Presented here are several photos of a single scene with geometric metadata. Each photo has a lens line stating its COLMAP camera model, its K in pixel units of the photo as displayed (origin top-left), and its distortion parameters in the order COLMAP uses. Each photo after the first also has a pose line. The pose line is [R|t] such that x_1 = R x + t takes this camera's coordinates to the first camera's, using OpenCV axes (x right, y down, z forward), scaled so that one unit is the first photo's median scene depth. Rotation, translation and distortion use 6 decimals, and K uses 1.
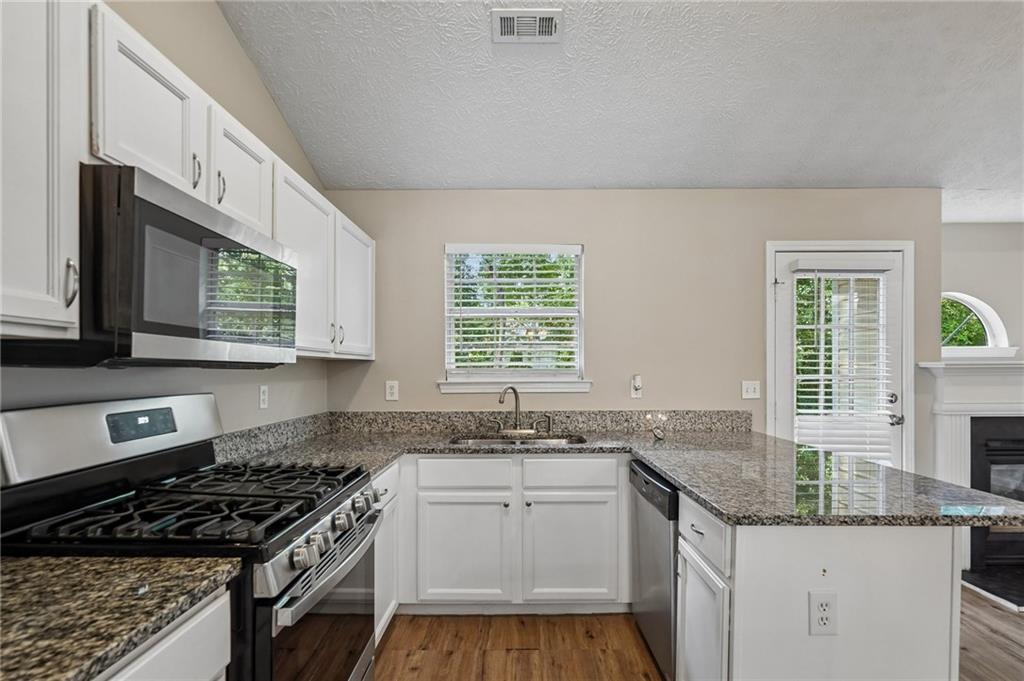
lens RADIAL K [[477.4, 0, 514.3], [0, 477.4, 375.8], [0, 0, 1]] dist [-0.003993, 0.002859]
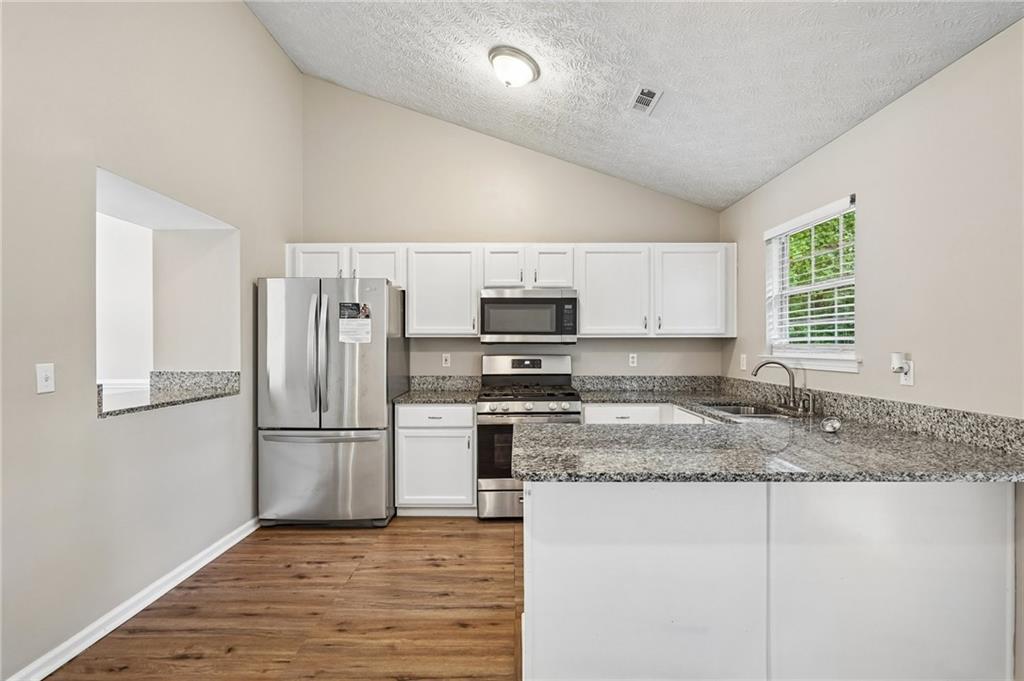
lens RADIAL K [[477.4, 0, 514.7], [0, 477.4, 349.0], [0, 0, 1]] dist [-0.003993, 0.002859]
pose [[0.009857, 0.010779, -0.999893, 0.968604], [-0.010496, 0.999888, 0.010675, -0.008583], [0.999896, 0.010390, 0.009969, 0.411057]]
